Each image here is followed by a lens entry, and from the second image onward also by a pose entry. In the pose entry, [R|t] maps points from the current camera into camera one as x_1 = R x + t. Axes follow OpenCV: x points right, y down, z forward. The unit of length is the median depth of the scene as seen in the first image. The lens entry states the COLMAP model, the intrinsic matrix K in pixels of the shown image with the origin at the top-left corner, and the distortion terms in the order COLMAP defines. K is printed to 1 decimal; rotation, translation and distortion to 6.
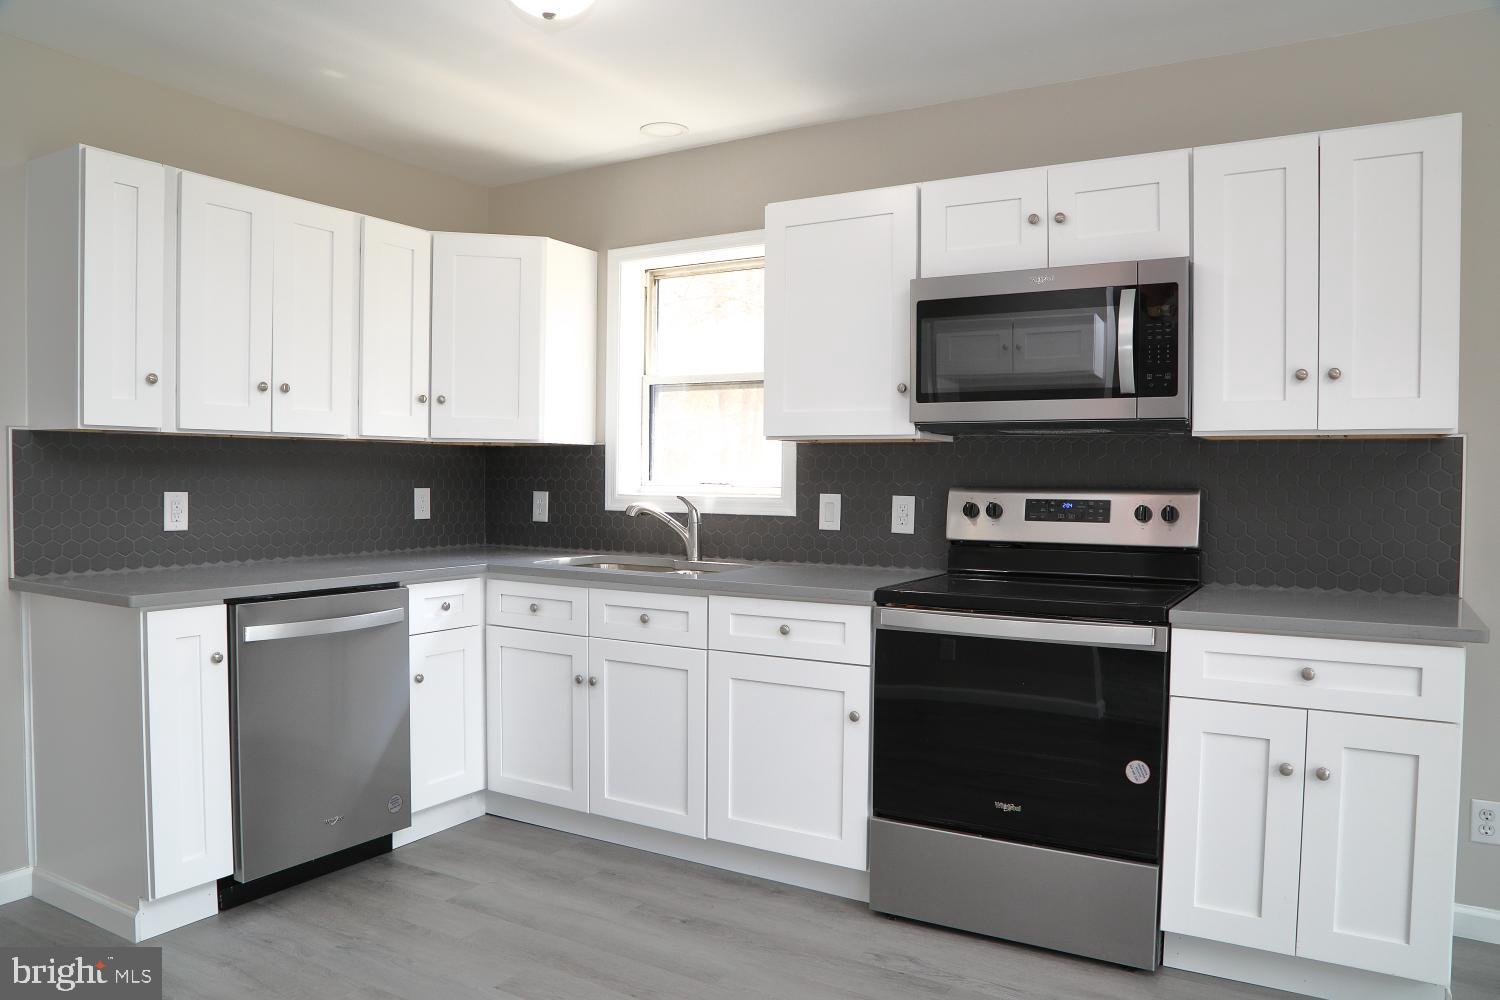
lens RADIAL K [[1042.4, 0, 751.9], [0, 1042.4, 507.4], [0, 0, 1]] dist [-0.127458, 0.081908]
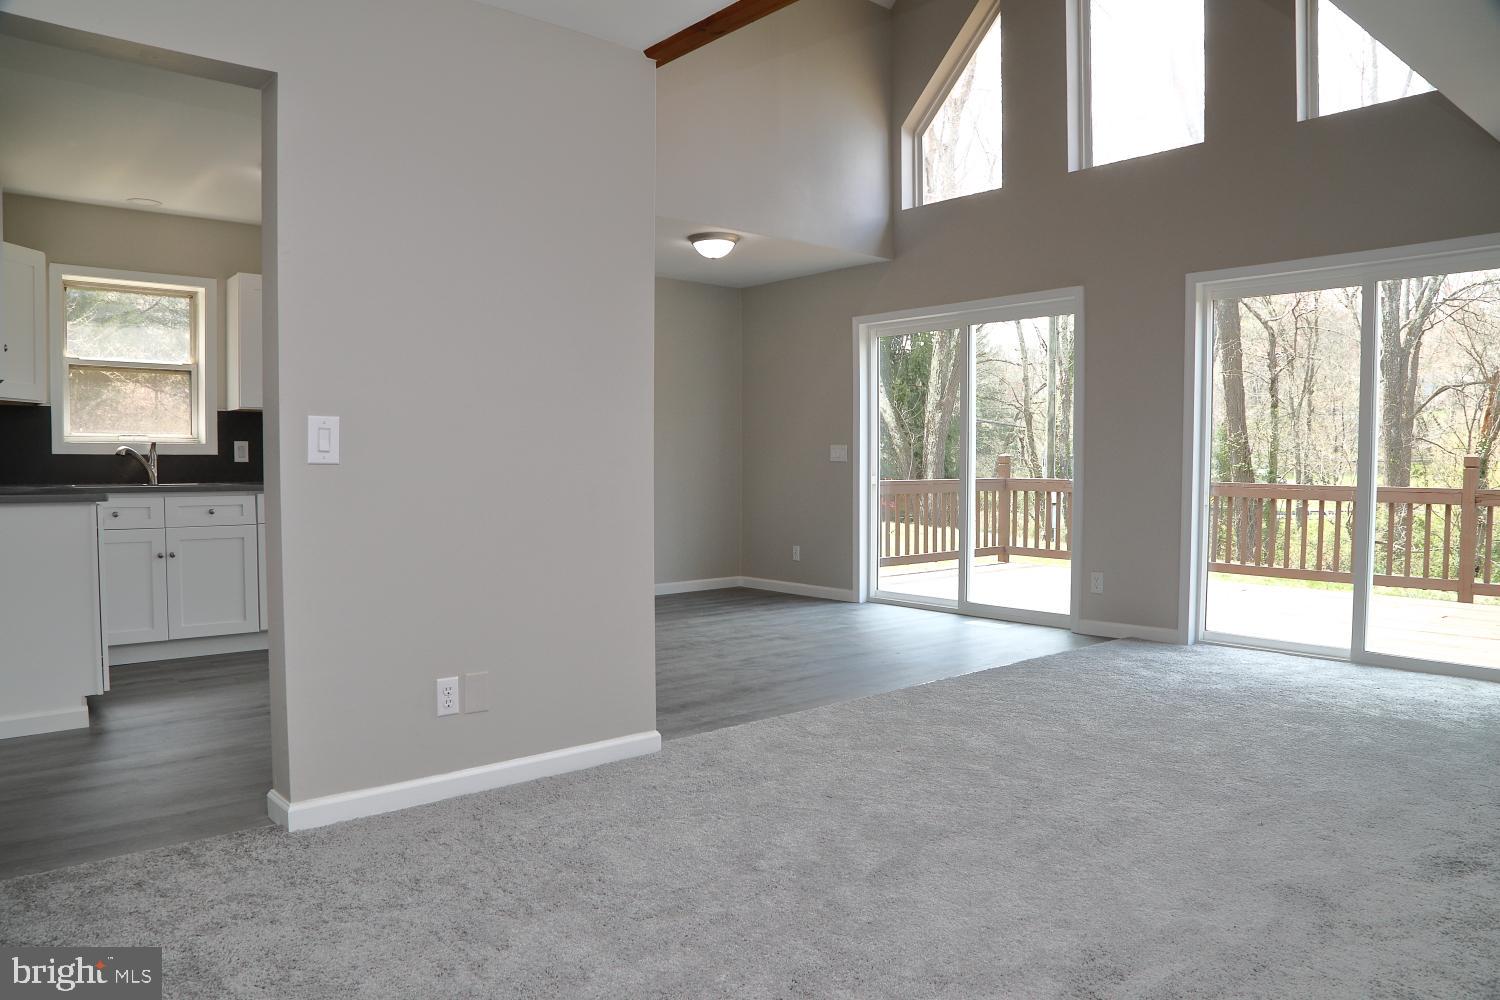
lens RADIAL K [[1042.4, 0, 751.9], [0, 1042.4, 507.4], [0, 0, 1]] dist [-0.127458, 0.081908]
pose [[0.313266, -0.049478, 0.948376, -1.433937], [0.030346, 0.998653, 0.042077, 0.058847], [-0.949181, 0.015598, 0.314345, -0.371842]]
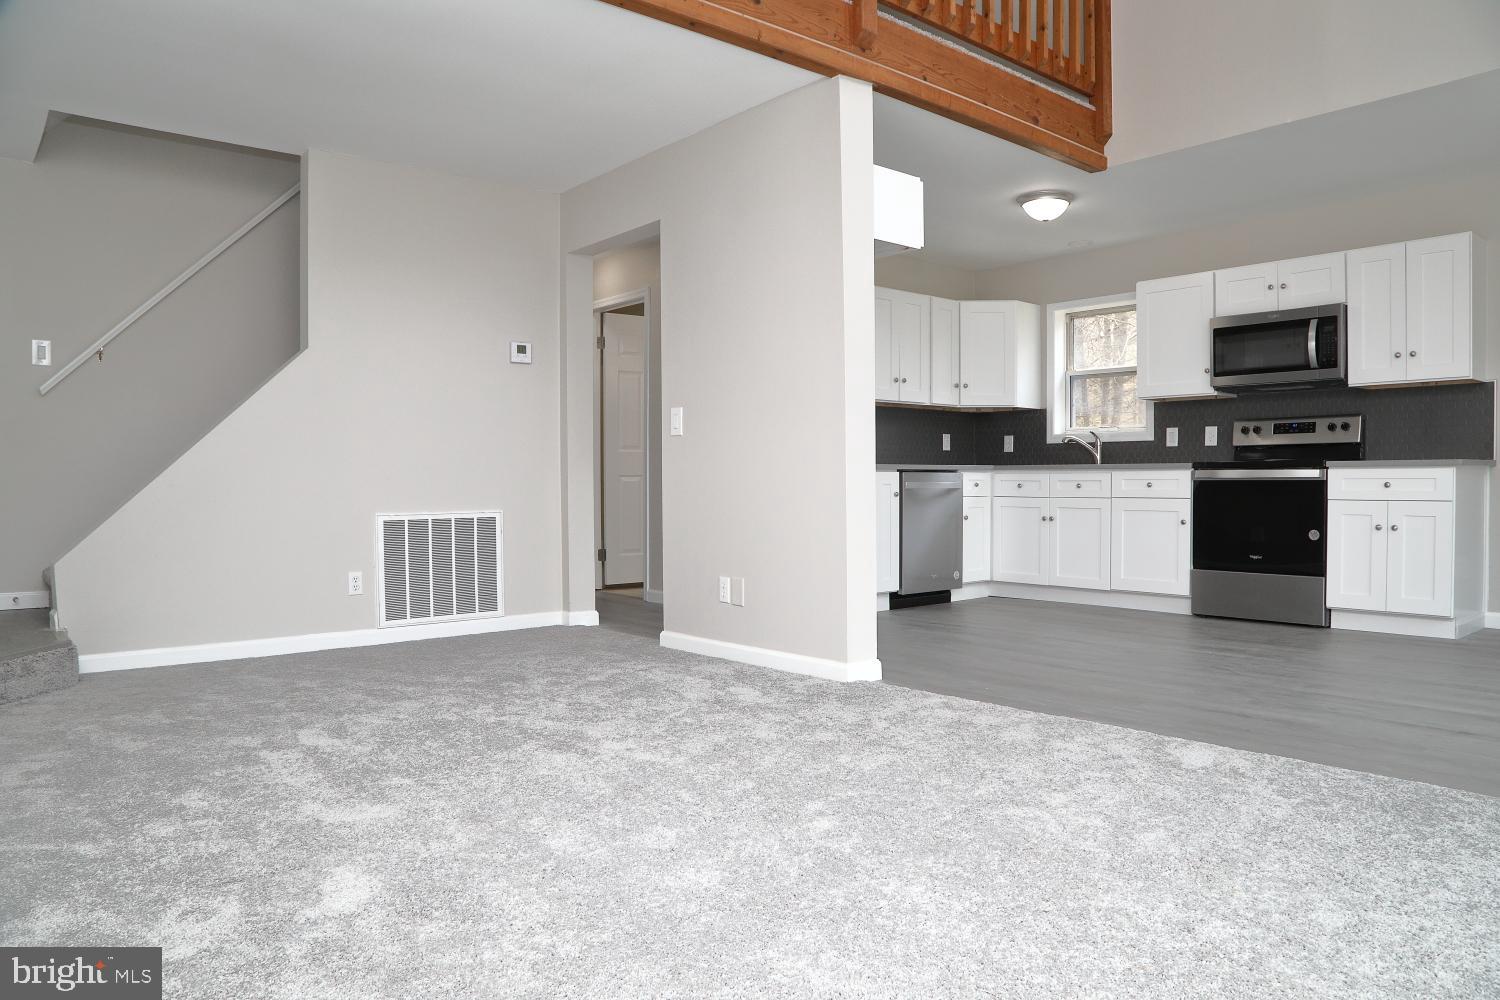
lens RADIAL K [[1022.8, 0, 755.0], [0, 1022.8, 507.8], [0, 0, 1]] dist [-0.122957, 0.072207]
pose [[0.946233, -0.003188, -0.323469, -0.063805], [0.001639, 0.999986, -0.005061, 0.164215], [0.323481, 0.004259, 0.946225, -1.151007]]
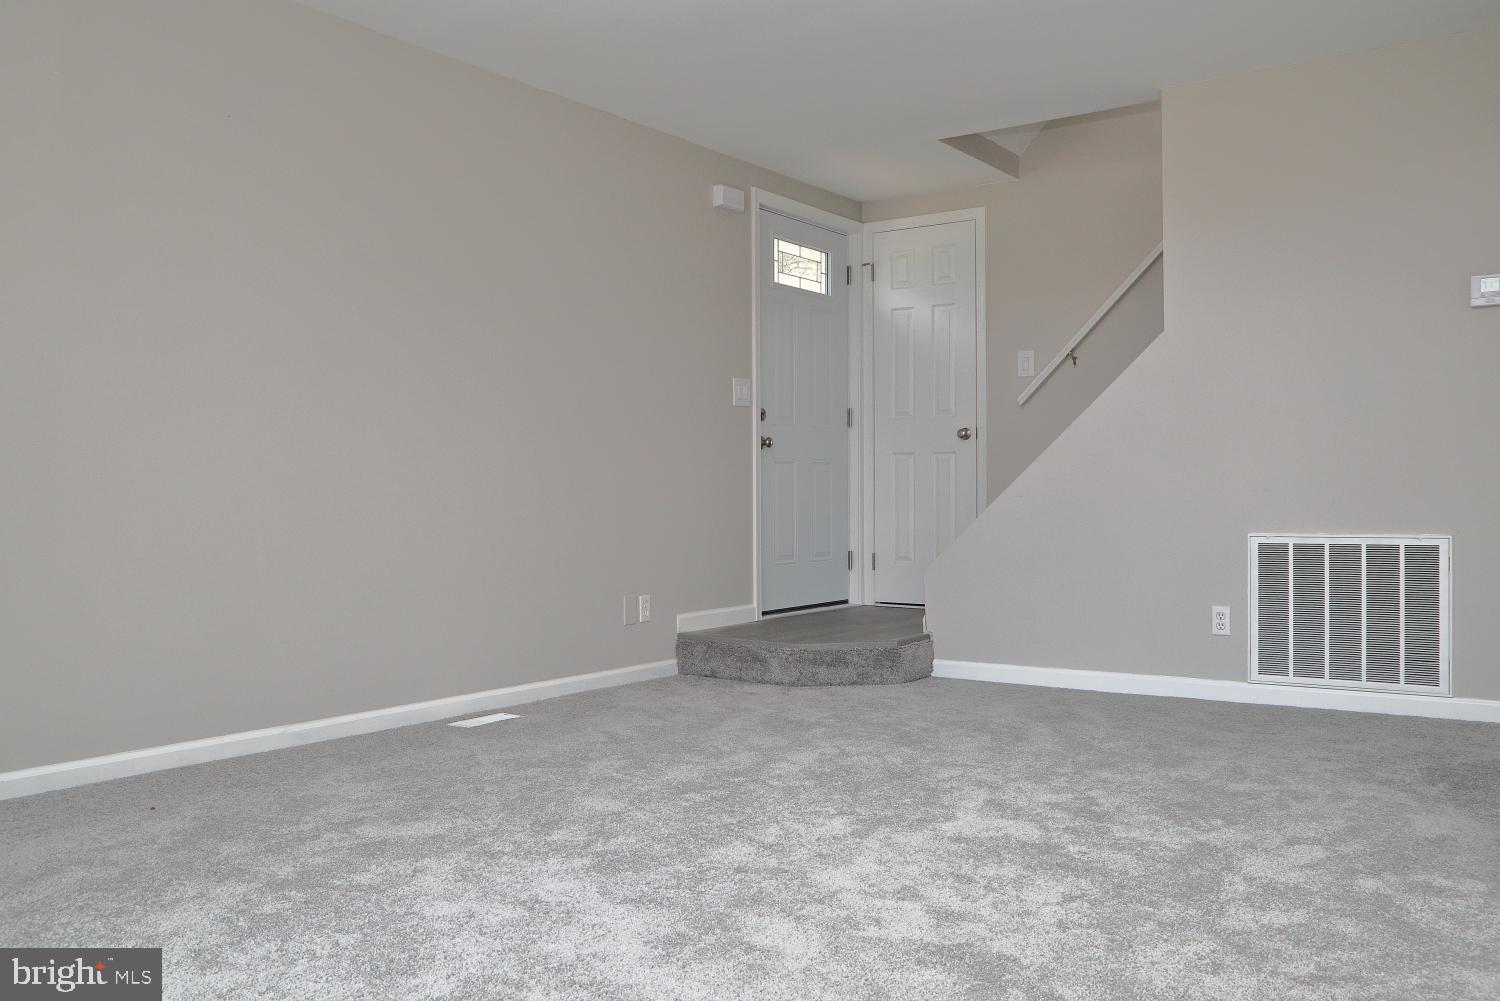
lens RADIAL K [[1260.4, 0, 750.0], [0, 1260.4, 500.5], [0, 0, 1]] dist [-0.017444, -0.007413]
pose [[-0.078015, -0.000652, -0.996952, 0.439781], [-0.026367, 0.999651, 0.001410, 0.137425], [0.996603, 0.026397, -0.078005, -0.317313]]
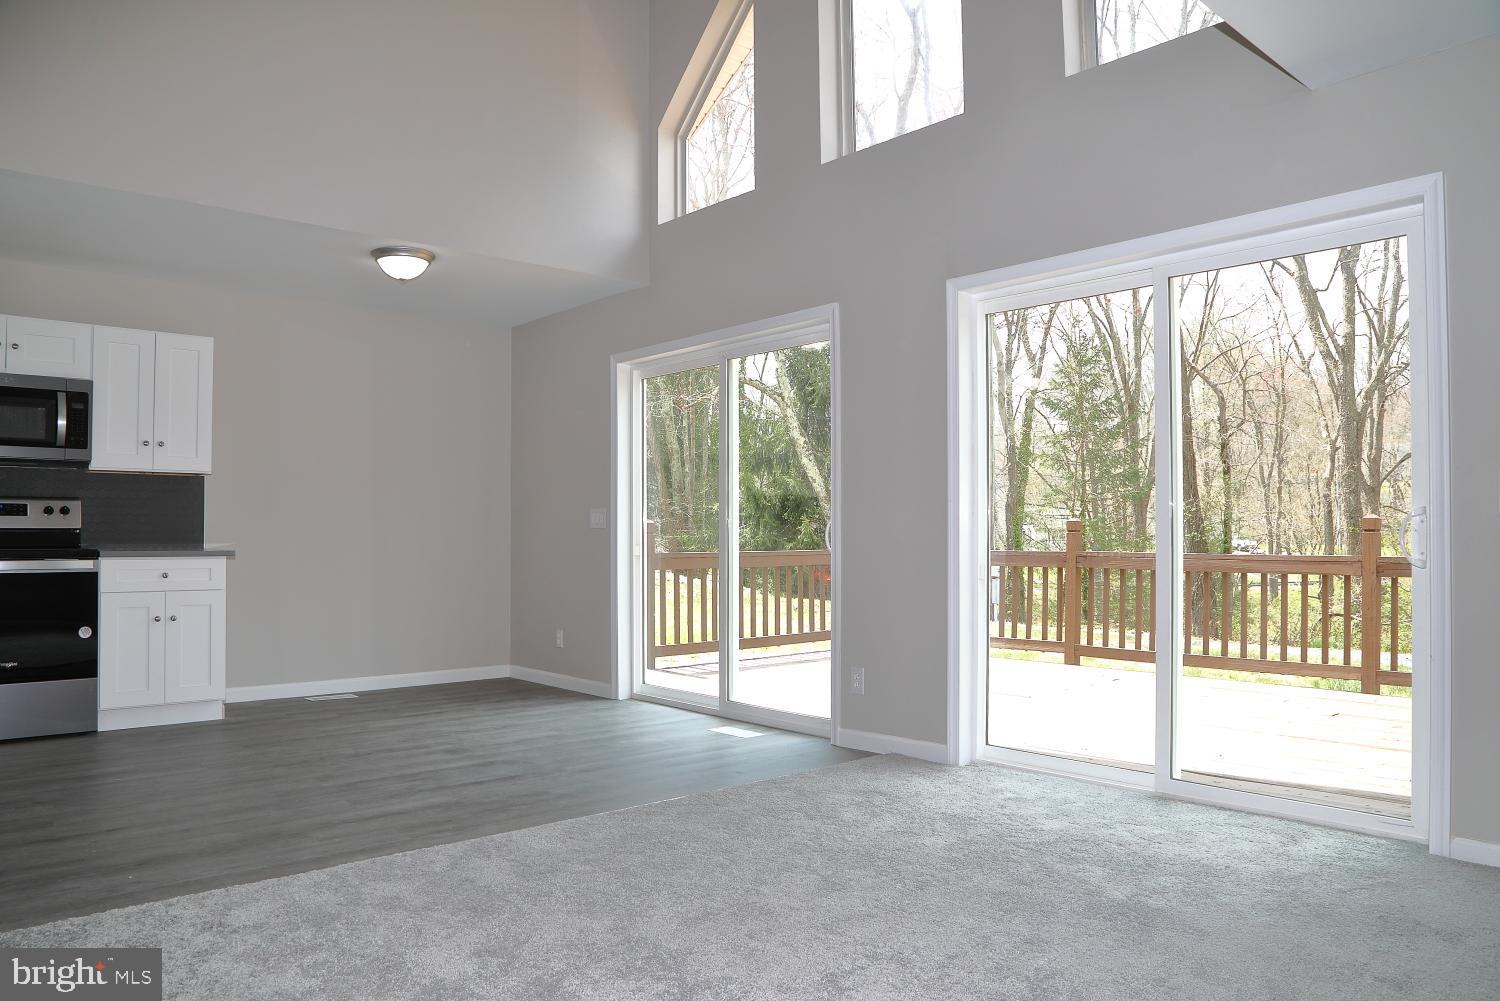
lens RADIAL K [[1042.4, 0, 751.9], [0, 1042.4, 507.9], [0, 0, 1]] dist [-0.127458, 0.081908]
pose [[0.299910, 0.016243, 0.953829, -0.890432], [0.032903, 0.999084, -0.027360, 0.085961], [-0.953400, 0.039589, 0.299101, -0.692849]]
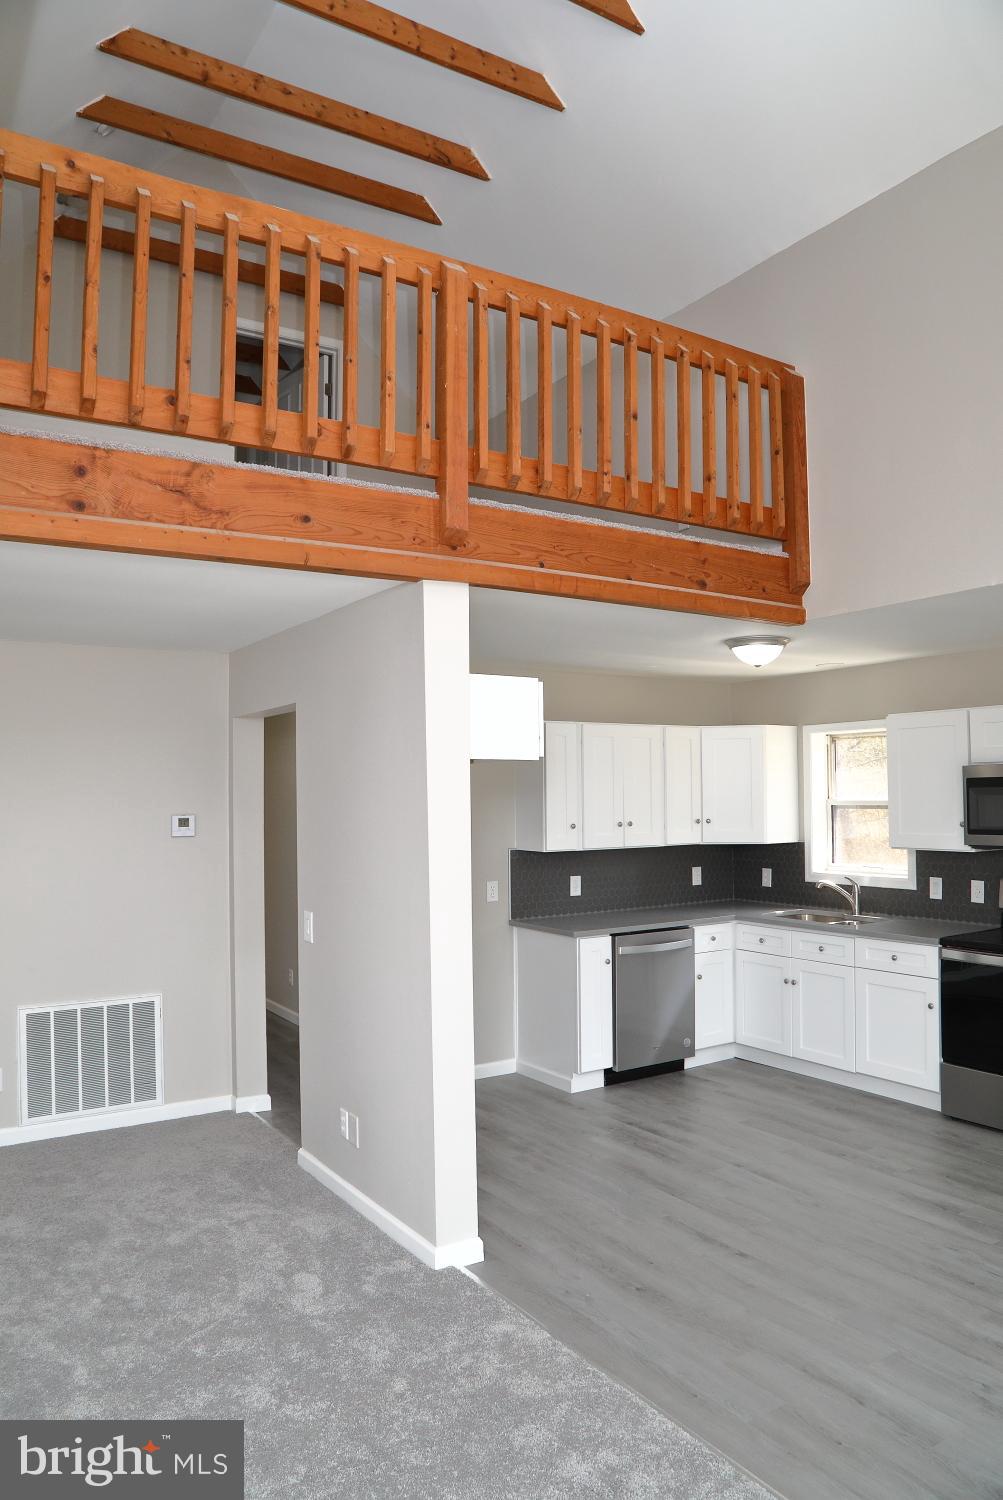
lens RADIAL K [[1042.4, 0, 507.2], [0, 1042.4, 744.9], [0, 0, 1]] dist [-0.127458, 0.081908]
pose [[0.895449, -0.038091, -0.443532, 0.221770], [0.003670, 0.996930, -0.078207, -0.114218], [0.445150, 0.068403, 0.892840, -0.904630]]
